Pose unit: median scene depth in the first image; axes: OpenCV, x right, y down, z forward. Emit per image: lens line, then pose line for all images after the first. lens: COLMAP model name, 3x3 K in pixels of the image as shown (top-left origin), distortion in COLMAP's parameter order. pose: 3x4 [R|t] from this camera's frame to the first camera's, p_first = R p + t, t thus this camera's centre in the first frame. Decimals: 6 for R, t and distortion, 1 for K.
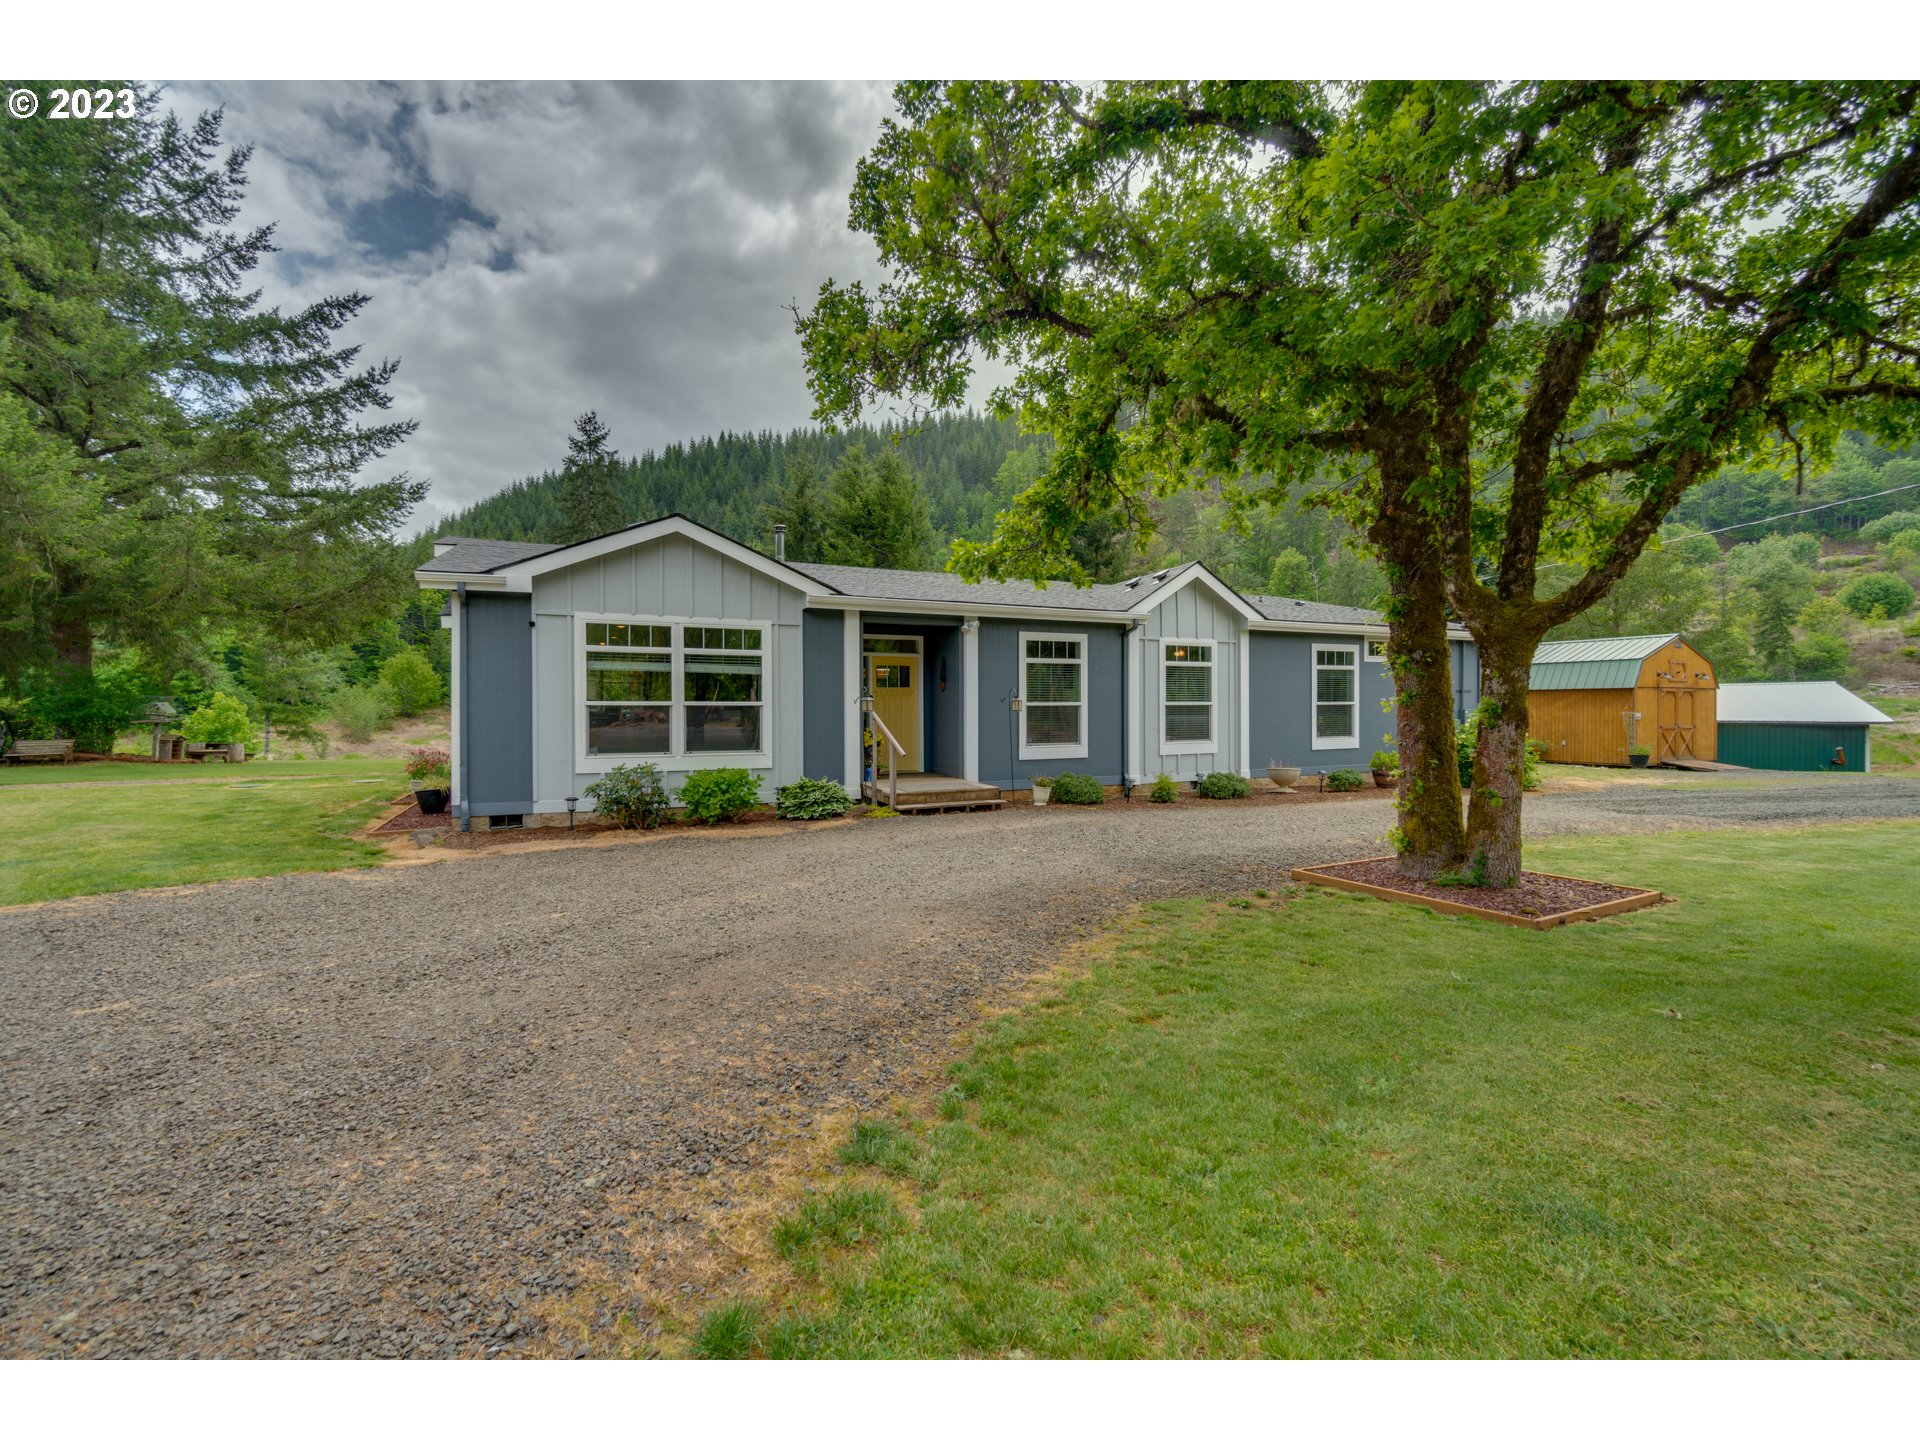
lens RADIAL K [[809.3, 0, 949.2], [0, 809.3, 708.8], [0, 0, 1]] dist [-0.001564, 0.000274]
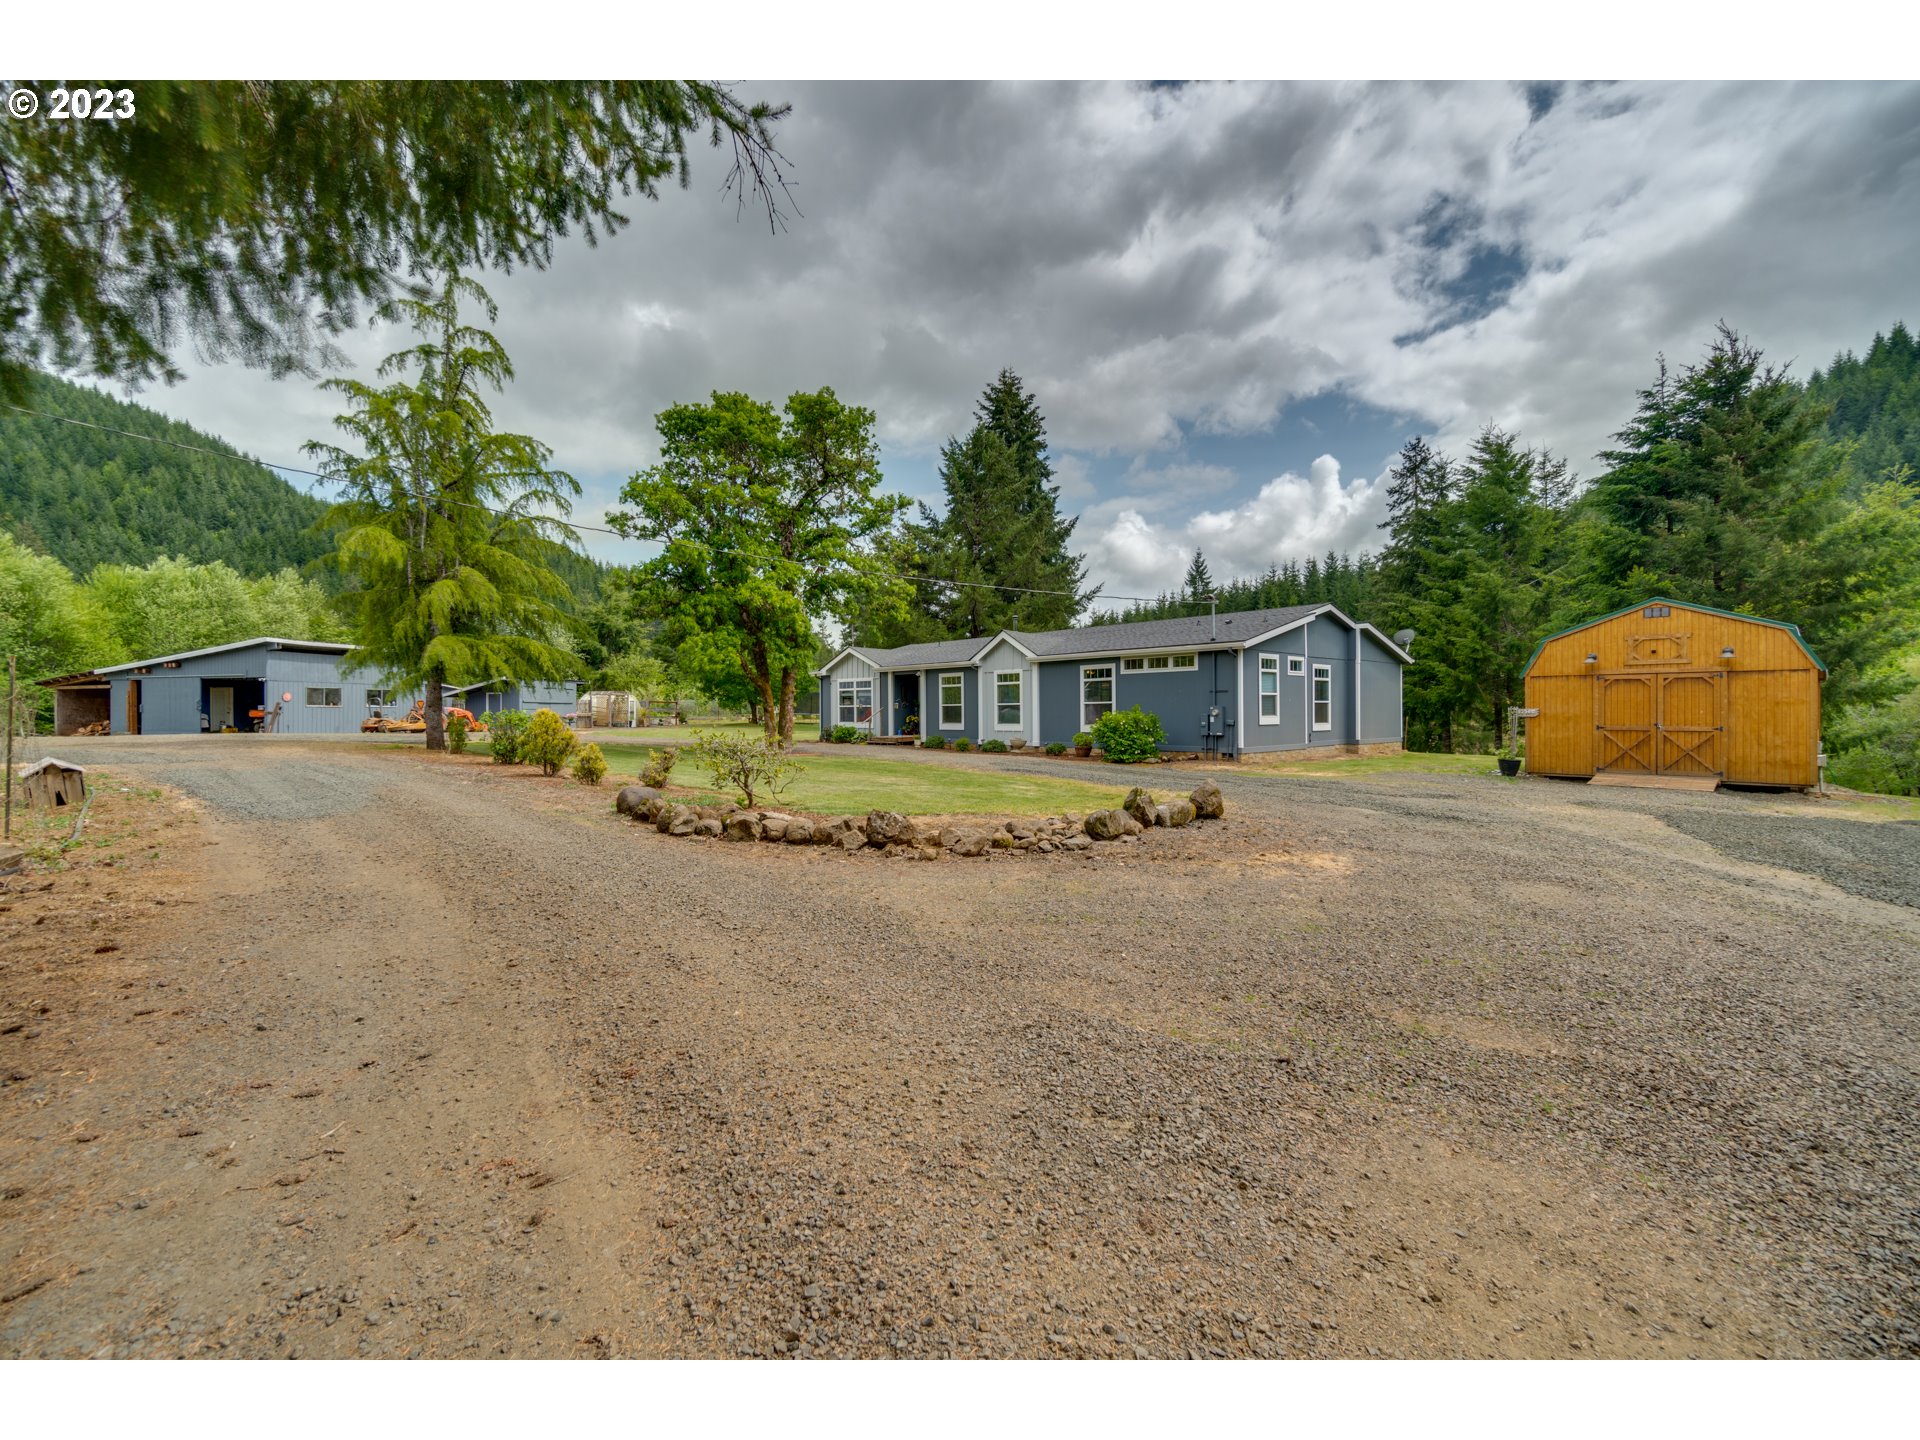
lens RADIAL K [[809.3, 0, 949.2], [0, 809.3, 708.8], [0, 0, 1]] dist [-0.001564, 0.000274]
pose [[0.317527, -0.002421, -0.948246, 2.506722], [0.002587, 0.999995, -0.001687, 0.008605], [0.948246, -0.001918, 0.317532, 0.328581]]
